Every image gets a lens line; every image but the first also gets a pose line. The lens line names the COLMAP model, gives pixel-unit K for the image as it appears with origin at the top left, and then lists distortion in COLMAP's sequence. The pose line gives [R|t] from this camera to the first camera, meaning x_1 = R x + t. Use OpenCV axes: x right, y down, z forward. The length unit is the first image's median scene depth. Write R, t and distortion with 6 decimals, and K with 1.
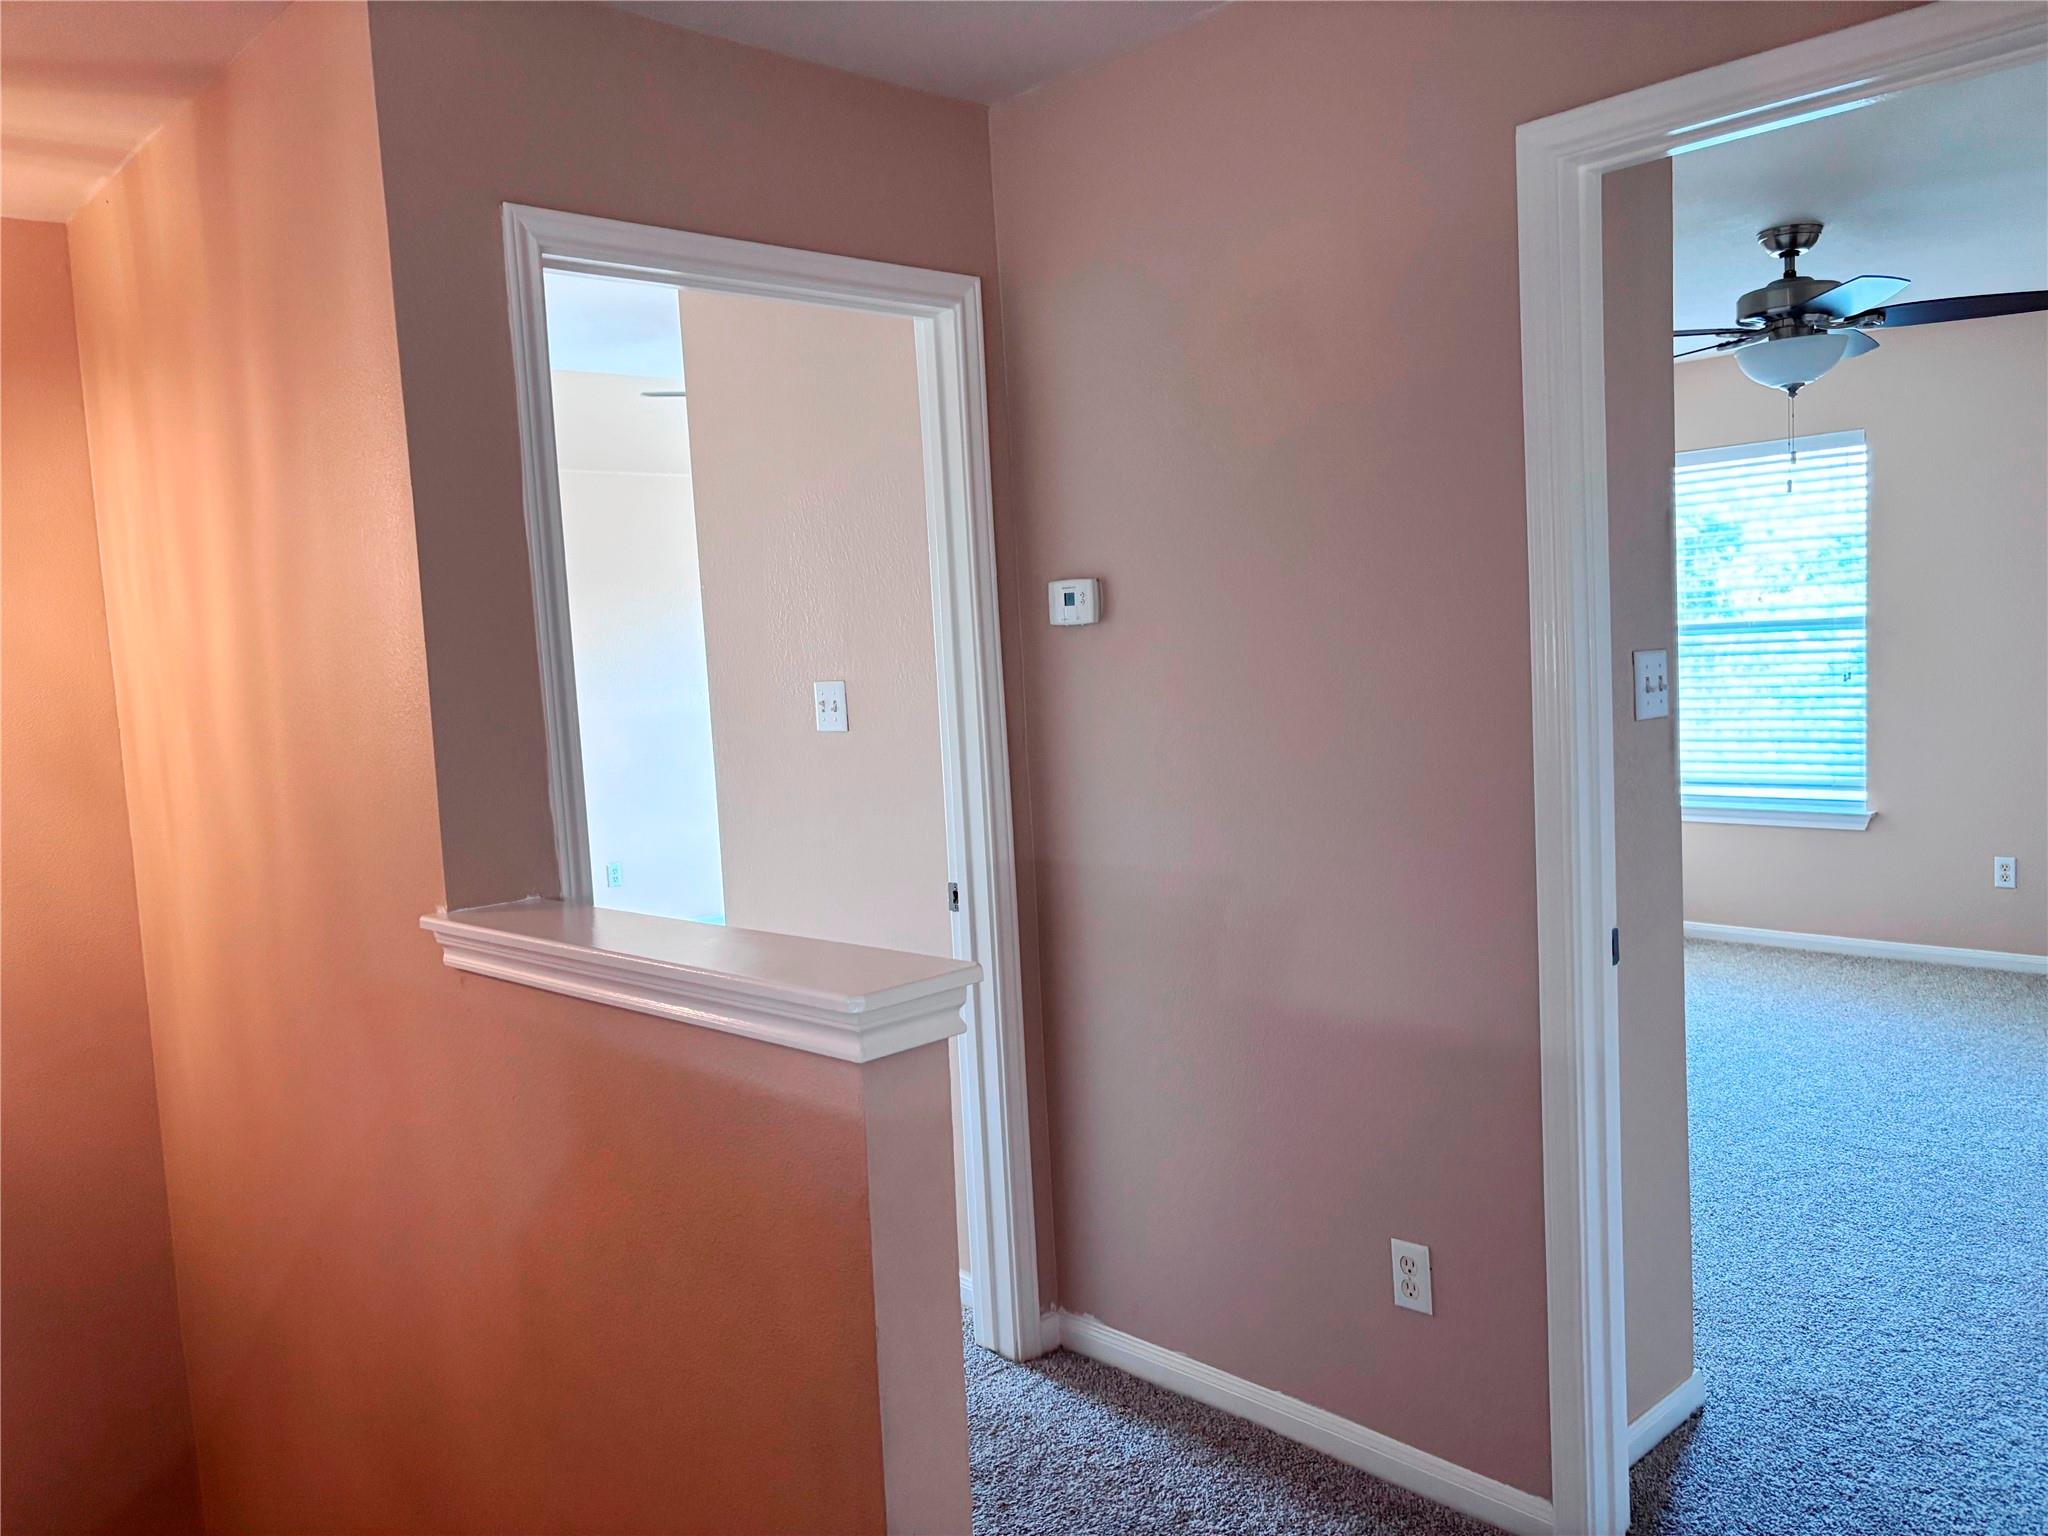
lens RADIAL K [[1563.6, 0, 1028.8], [0, 1563.6, 758.1], [0, 0, 1]] dist [0.014776, -0.004759]
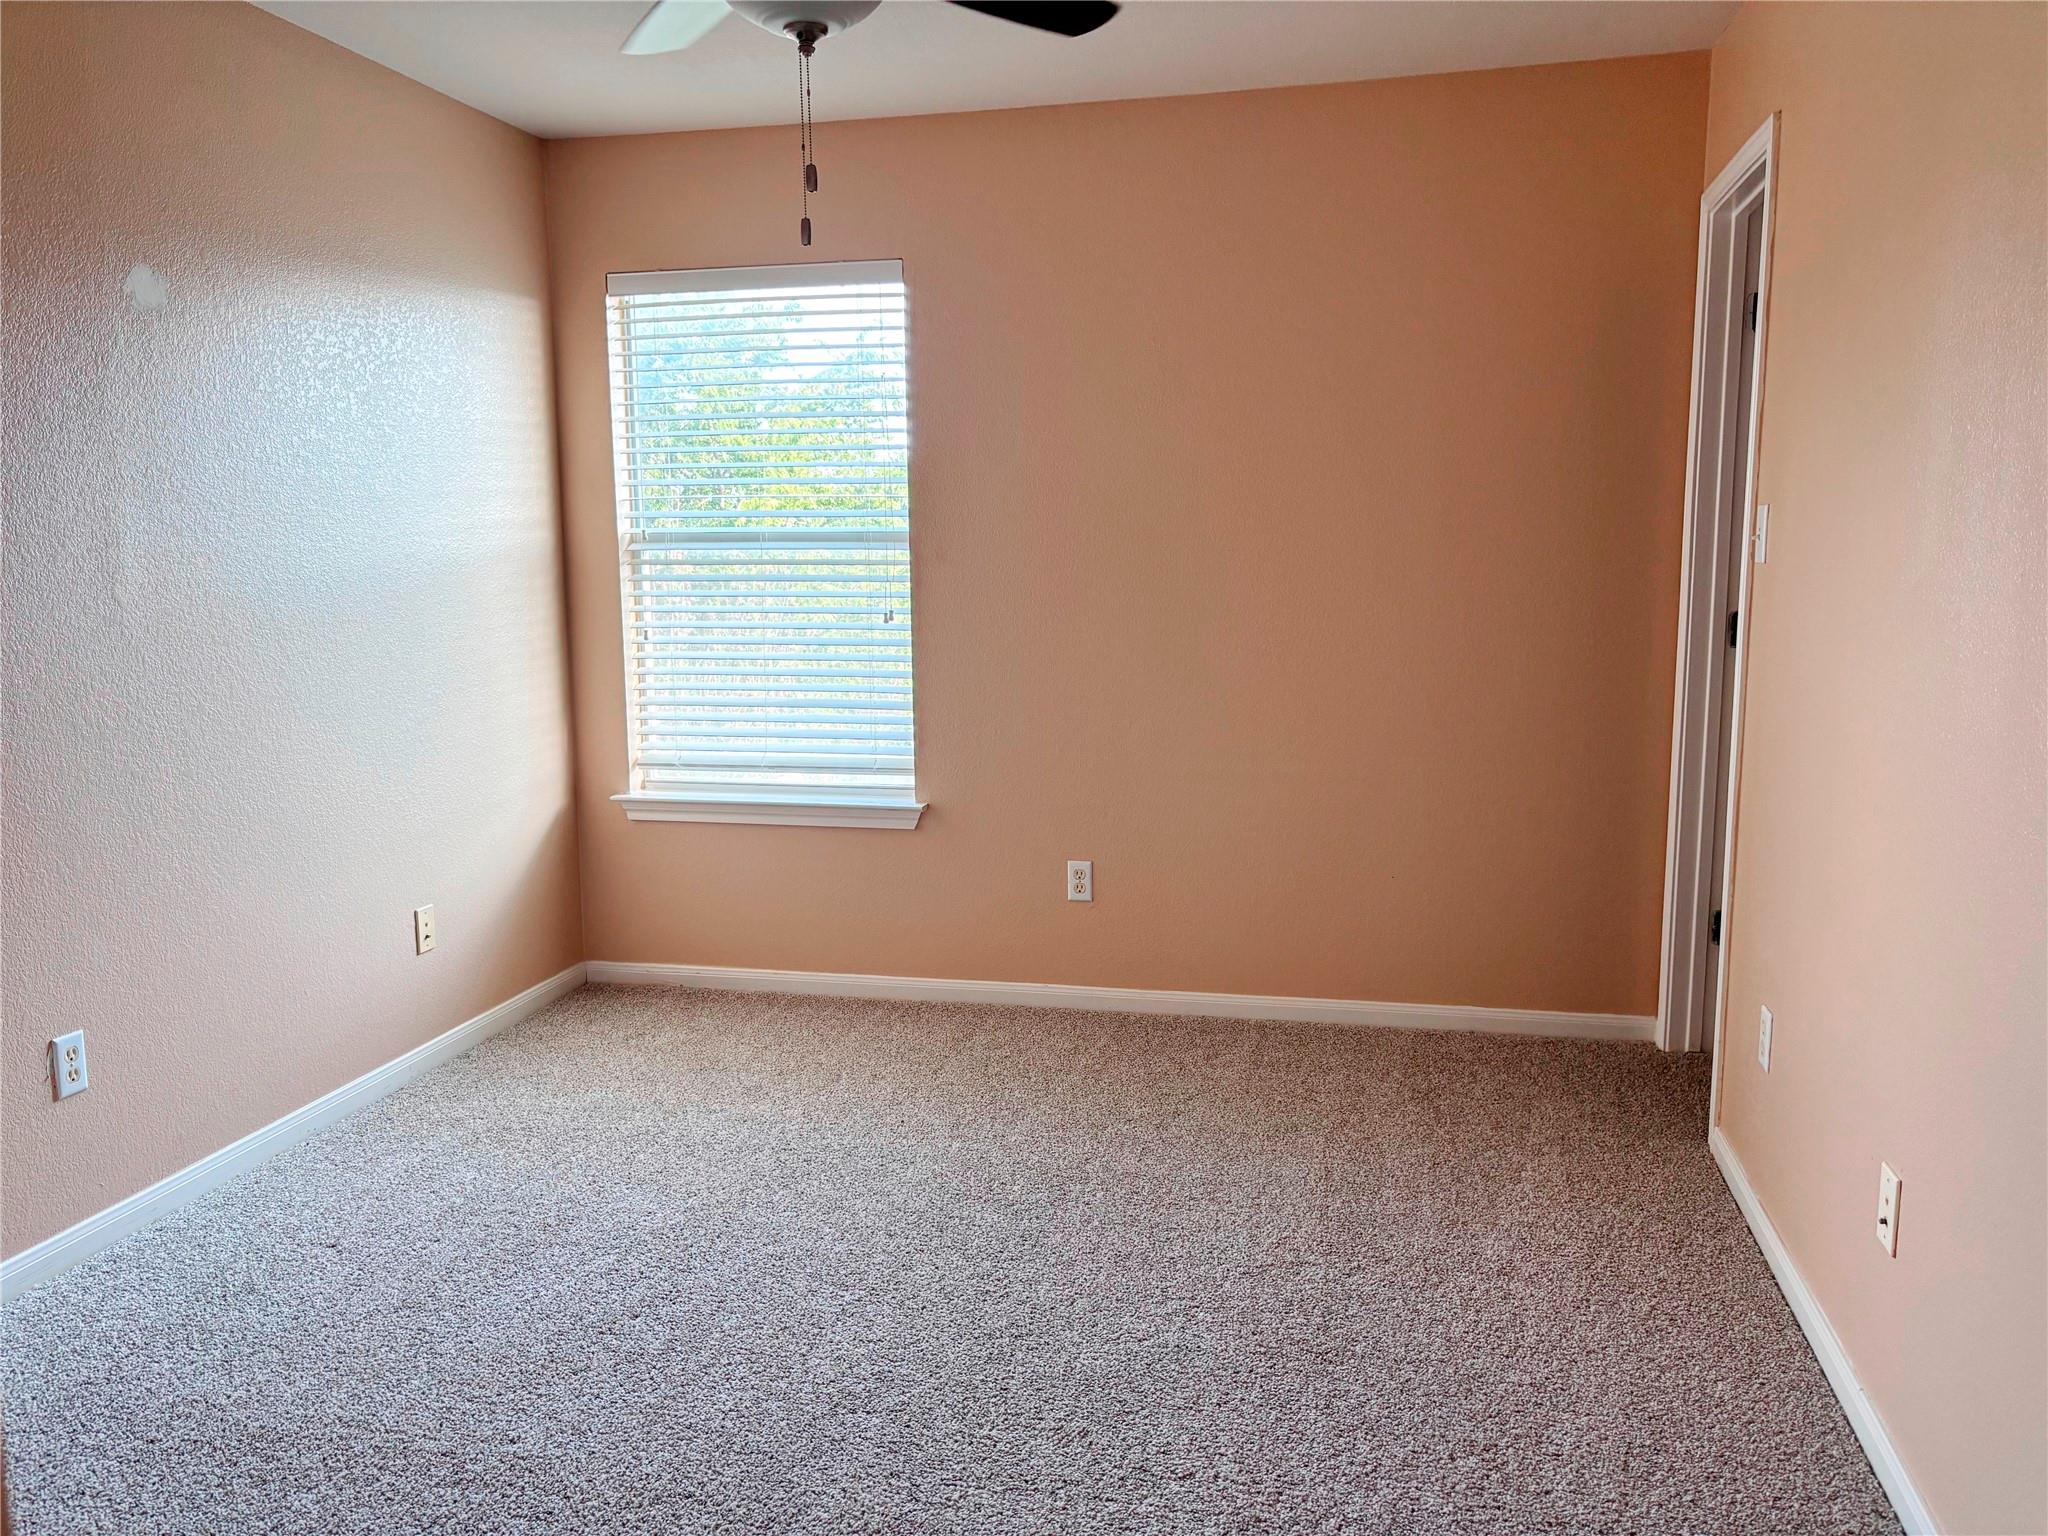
lens RADIAL K [[1563.6, 0, 1028.9], [0, 1563.6, 771.8], [0, 0, 1]] dist [0.014776, -0.004759]
pose [[0.833188, -0.041966, 0.551395, 0.187803], [0.016825, 0.998578, 0.050577, -0.017100], [-0.552734, -0.032863, 0.832710, 0.385391]]
